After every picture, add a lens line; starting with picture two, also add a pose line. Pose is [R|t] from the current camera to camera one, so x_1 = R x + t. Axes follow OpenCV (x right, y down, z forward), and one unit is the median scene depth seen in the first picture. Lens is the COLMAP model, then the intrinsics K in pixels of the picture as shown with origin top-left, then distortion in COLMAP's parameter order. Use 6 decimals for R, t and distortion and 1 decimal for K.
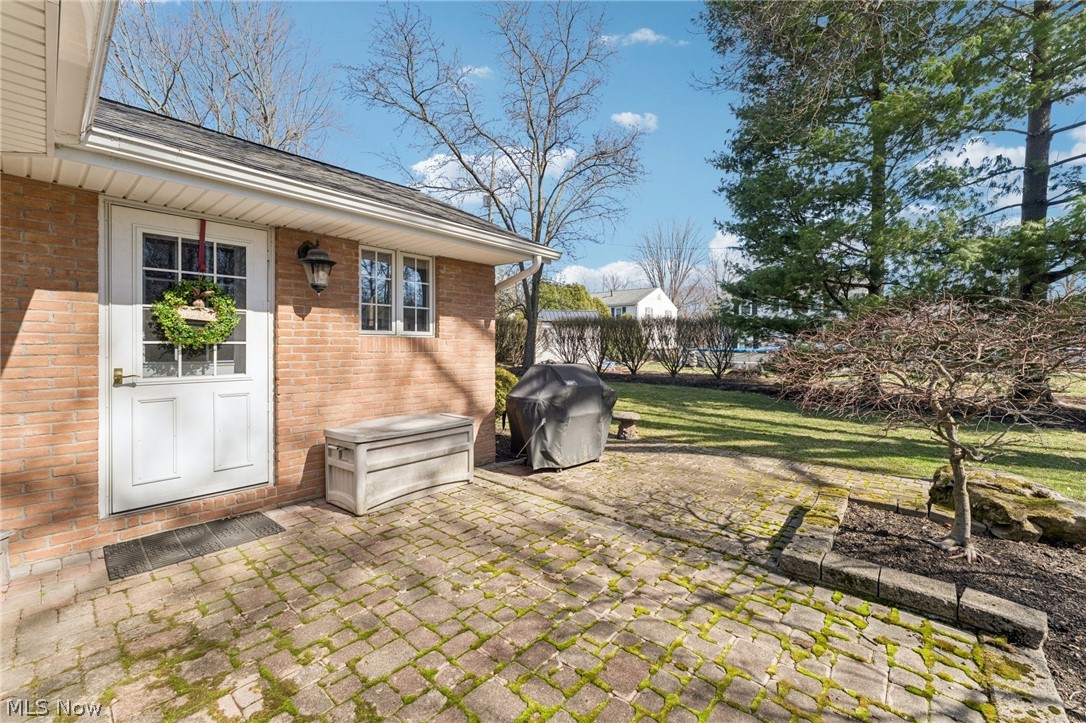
lens RADIAL K [[436.5, 0, 554.6], [0, 436.5, 345.8], [0, 0, 1]] dist [-0.000522, -0.000112]
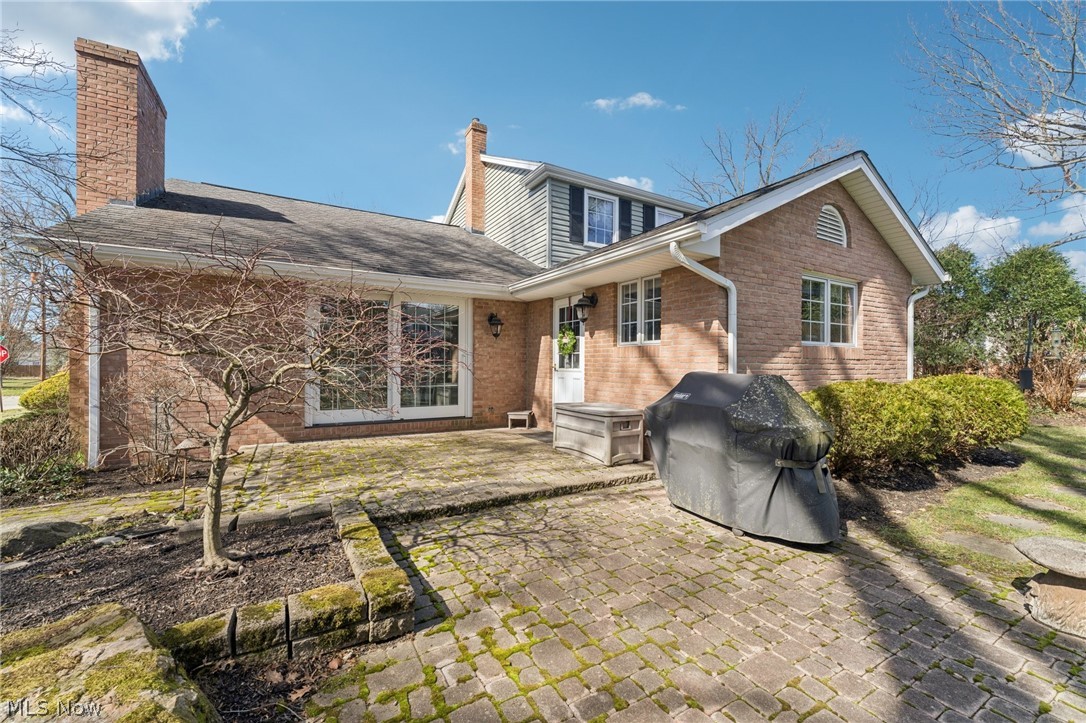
lens RADIAL K [[434.0, 0, 540.7], [0, 434.0, 367.0], [0, 0, 1]] dist [-0.000410, -0.000165]
pose [[-0.329687, 0.000313, -0.944090, 1.072141], [-0.009368, 0.999950, 0.003603, 0.045423], [0.944044, 0.010032, -0.329668, 1.326763]]
